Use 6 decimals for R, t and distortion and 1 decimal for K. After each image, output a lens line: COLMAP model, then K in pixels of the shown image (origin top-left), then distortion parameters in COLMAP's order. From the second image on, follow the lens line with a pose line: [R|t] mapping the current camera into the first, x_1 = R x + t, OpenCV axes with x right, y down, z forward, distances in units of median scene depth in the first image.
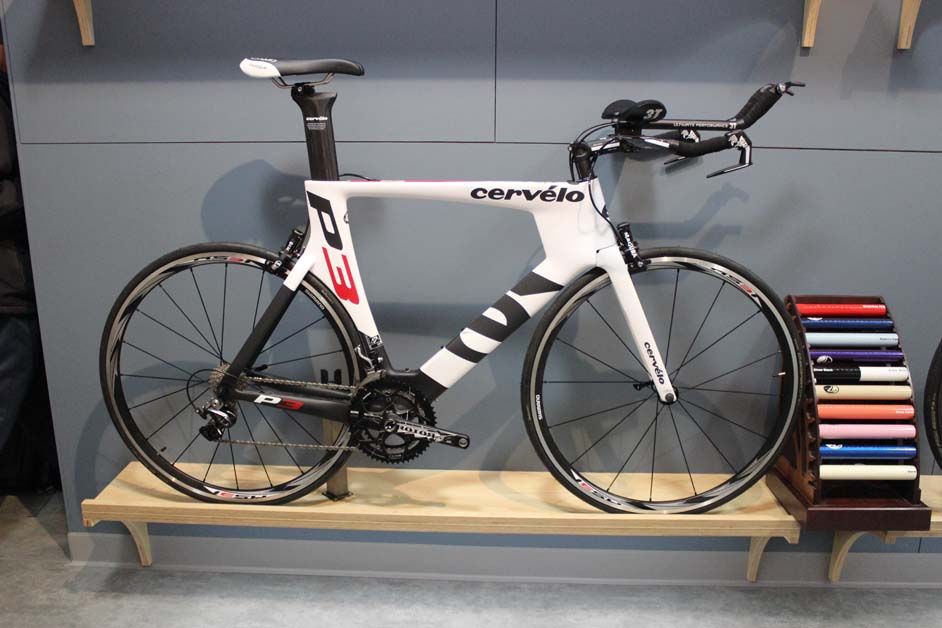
lens RADIAL K [[863.3, 0, 469.0], [0, 863.3, 312.8], [0, 0, 1]] dist [-0.087707, 0.000000]
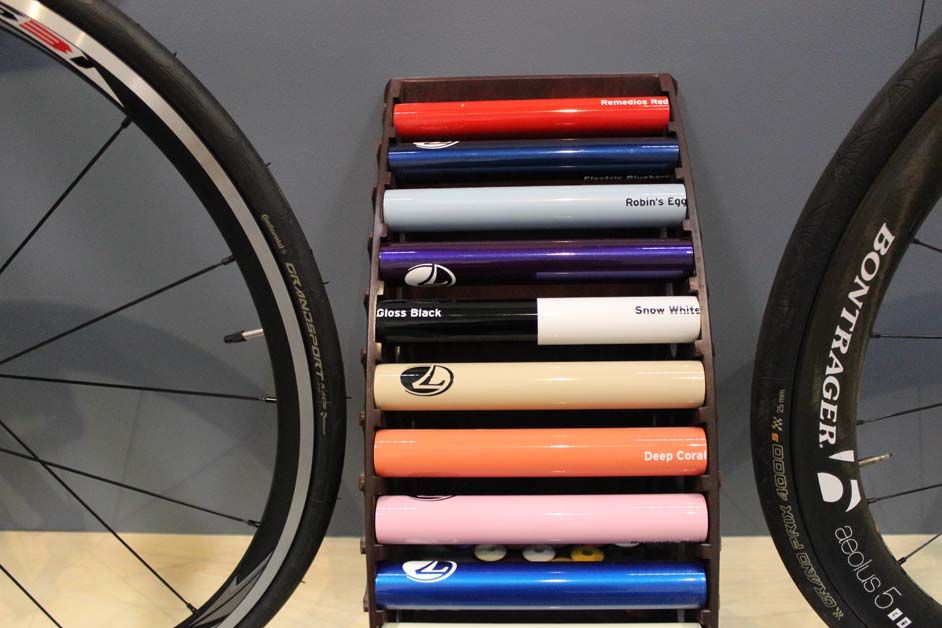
lens RADIAL K [[863.3, 0, 473.3], [0, 863.3, 316.1], [0, 0, 1]] dist [-0.087707, 0.000000]
pose [[0.999386, -0.029231, -0.019340, 0.445923], [0.031904, 0.987138, 0.156656, 0.021199], [0.014512, -0.157177, 0.987464, 0.698832]]
